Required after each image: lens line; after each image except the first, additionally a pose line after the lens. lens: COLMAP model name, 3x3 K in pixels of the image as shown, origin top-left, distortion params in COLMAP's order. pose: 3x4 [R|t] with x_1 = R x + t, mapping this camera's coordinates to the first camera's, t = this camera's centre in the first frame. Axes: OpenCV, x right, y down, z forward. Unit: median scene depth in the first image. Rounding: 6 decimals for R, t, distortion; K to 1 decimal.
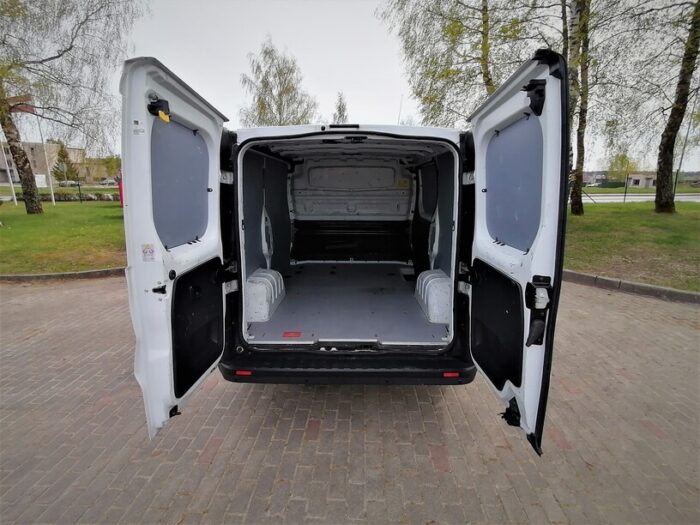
lens RADIAL K [[350.2, 0, 355.9], [0, 350.2, 262.2], [0, 0, 1]] dist [0.005190, -0.003487]
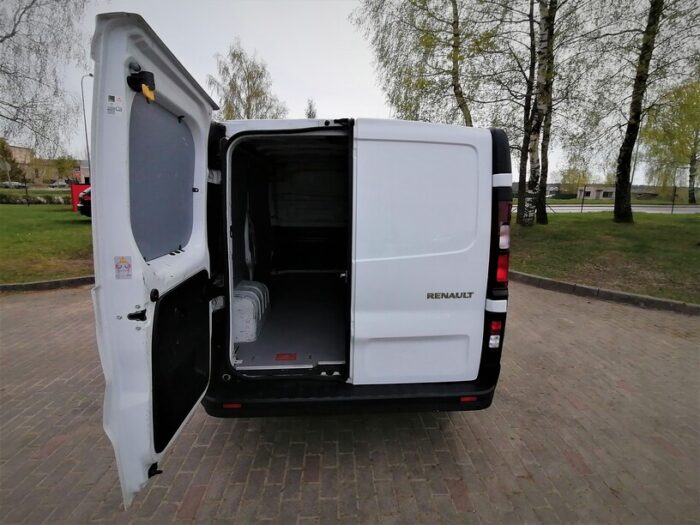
lens RADIAL K [[350.2, 0, 357.7], [0, 350.2, 259.6], [0, 0, 1]] dist [0.005190, -0.003487]
pose [[0.995312, 0.000138, 0.096714, -0.050786], [0.002481, 0.999634, -0.026955, -0.007084], [-0.096682, 0.027069, 0.994947, 0.060973]]
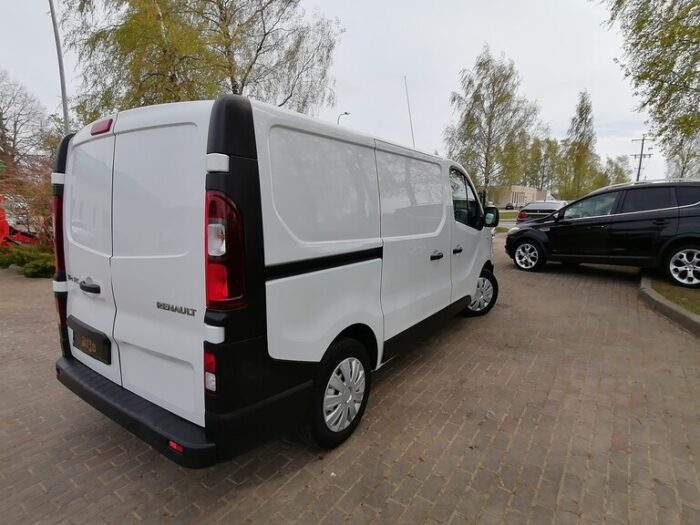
lens RADIAL K [[366.7, 0, 353.0], [0, 366.7, 260.1], [0, 0, 1]] dist [0.024517, -0.006608]
pose [[0.811941, 0.067318, -0.579845, 0.490003], [-0.107875, 0.993523, -0.035710, -0.030341], [0.573686, 0.091545, 0.813944, 0.289129]]
